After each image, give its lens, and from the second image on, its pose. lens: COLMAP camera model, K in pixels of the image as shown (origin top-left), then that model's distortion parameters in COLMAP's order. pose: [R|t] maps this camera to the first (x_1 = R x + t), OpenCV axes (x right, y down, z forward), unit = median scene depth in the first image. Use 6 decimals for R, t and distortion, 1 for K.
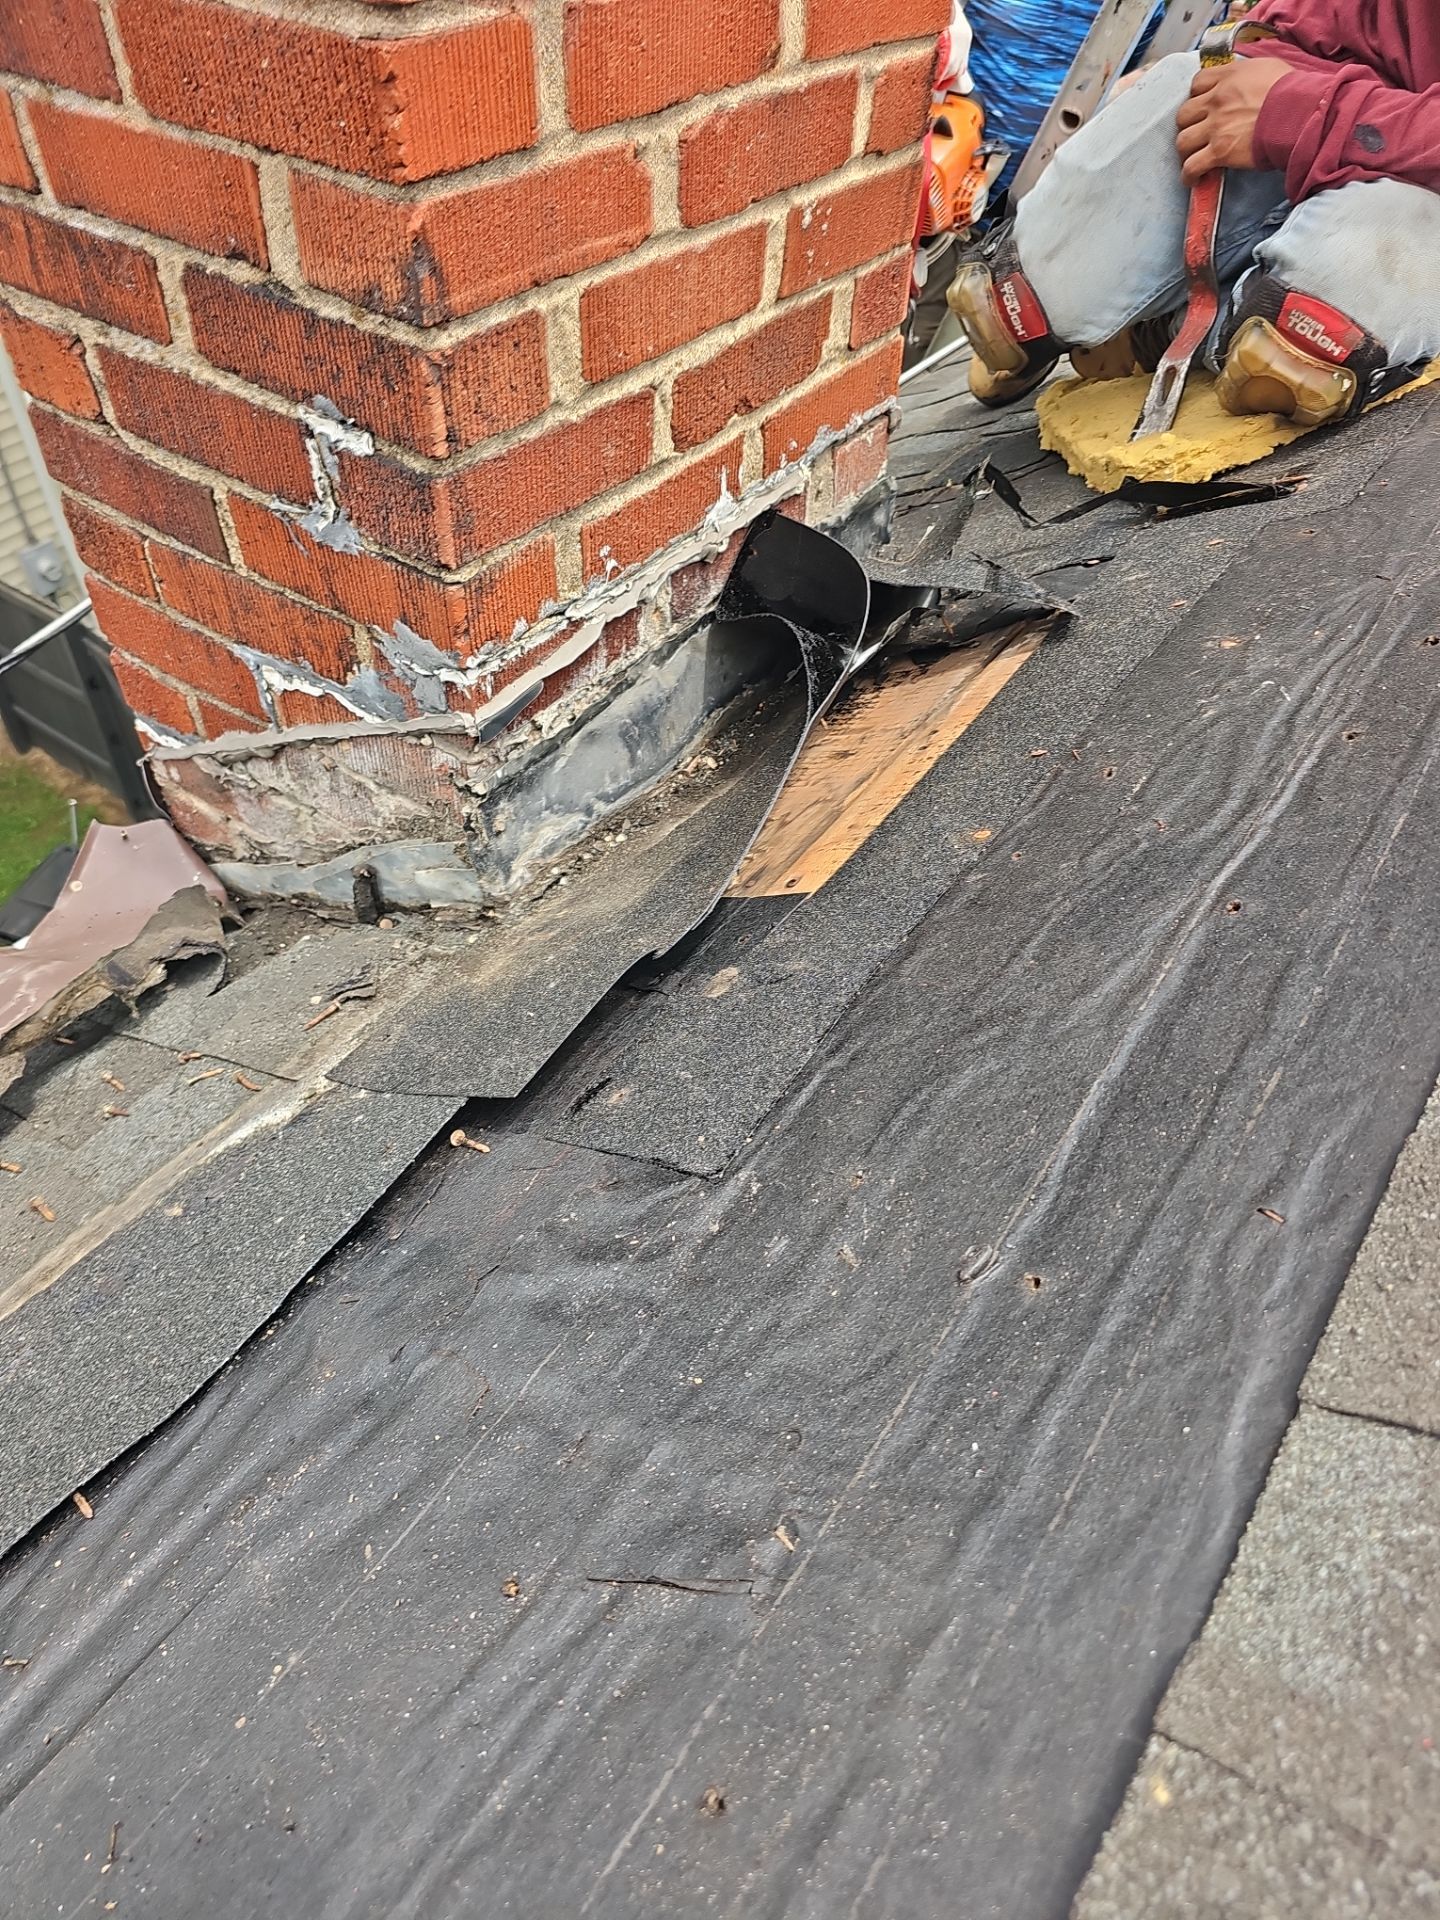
lens RADIAL K [[1294.5, 0, 724.4], [0, 1294.5, 989.3], [0, 0, 1]] dist [0.024700, -0.030954]
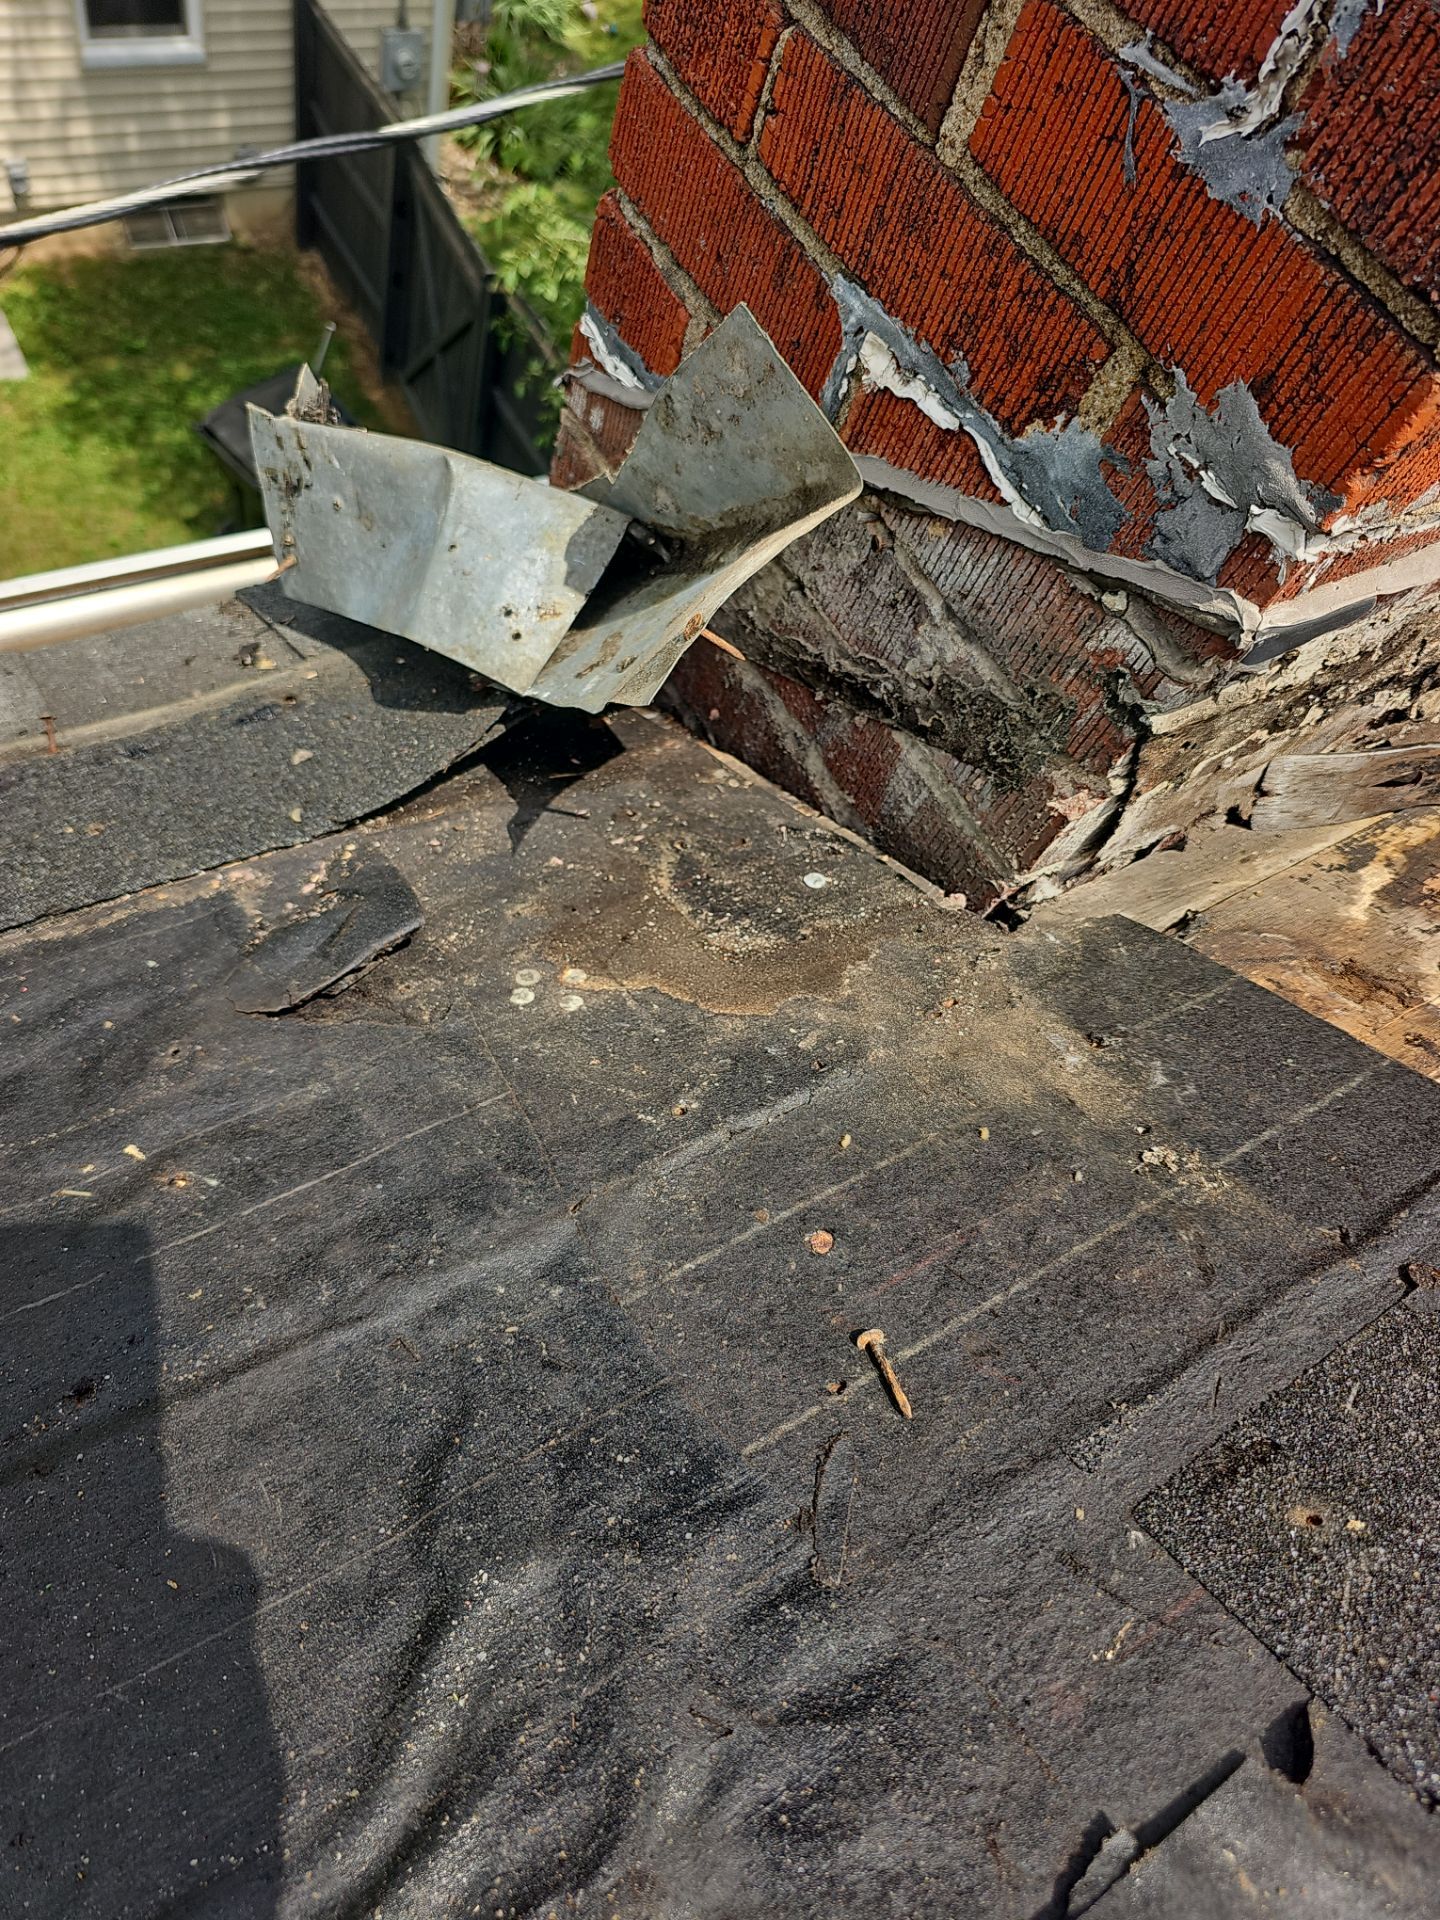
lens RADIAL K [[1294.5, 0, 704.6], [0, 1294.5, 977.2], [0, 0, 1]] dist [0.024700, -0.030954]
pose [[0.893811, 0.447826, -0.023523, -0.307657], [-0.437827, 0.882797, 0.170225, -0.069406], [0.096997, -0.141850, 0.985125, 0.423724]]
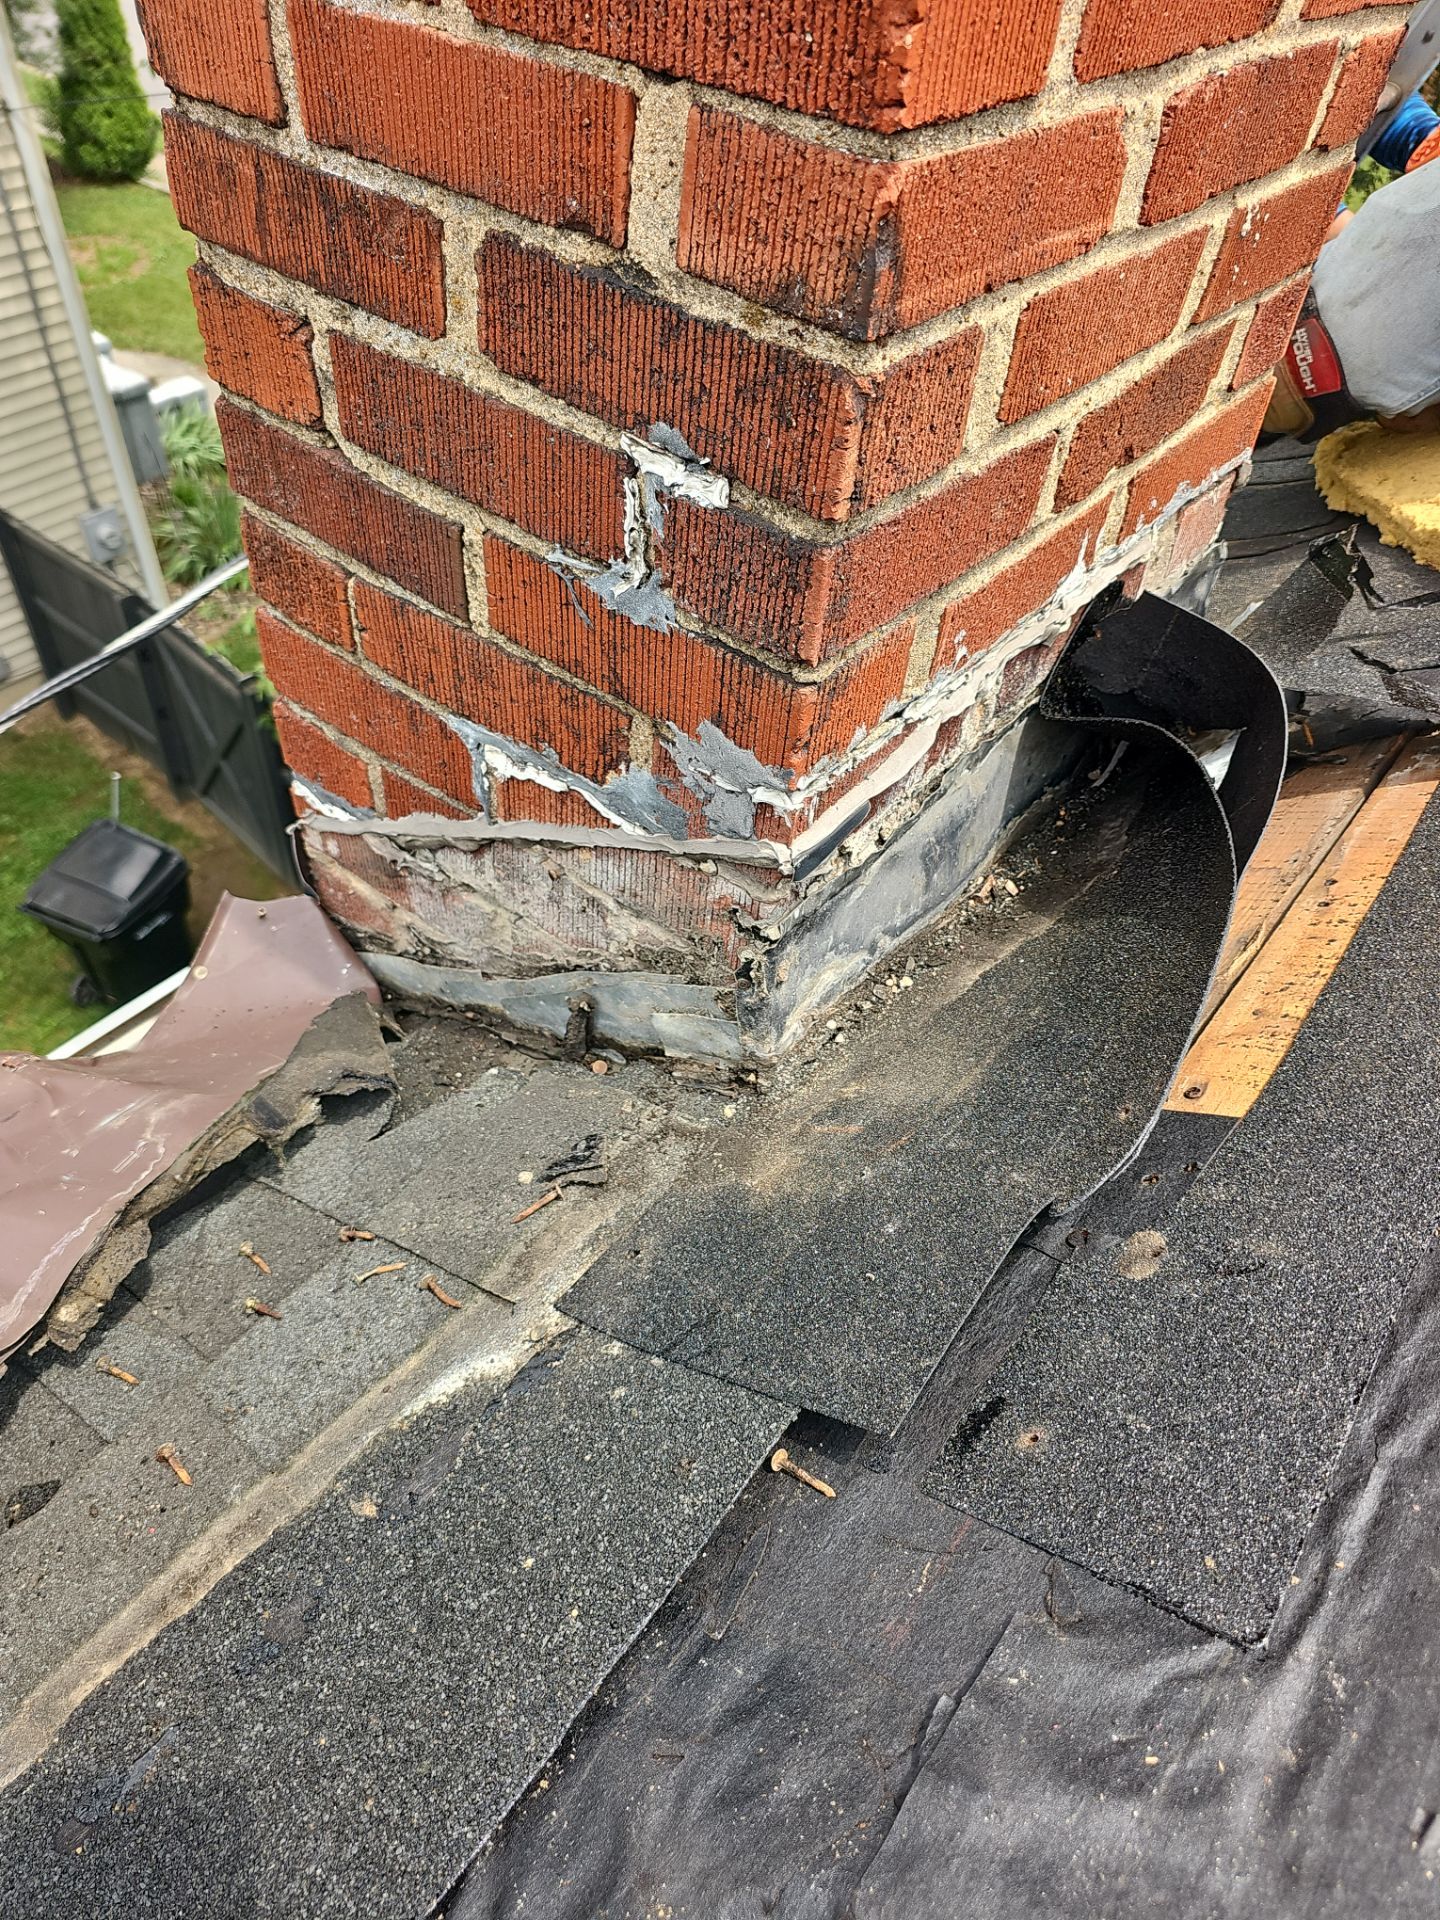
lens RADIAL K [[1294.5, 0, 724.4], [0, 1294.5, 961.9], [0, 0, 1]] dist [0.024700, -0.030954]
pose [[0.997709, 0.066772, -0.010905, -0.213207], [-0.066985, 0.997544, -0.020454, -0.122969], [0.009512, 0.021137, 0.999731, 0.240392]]
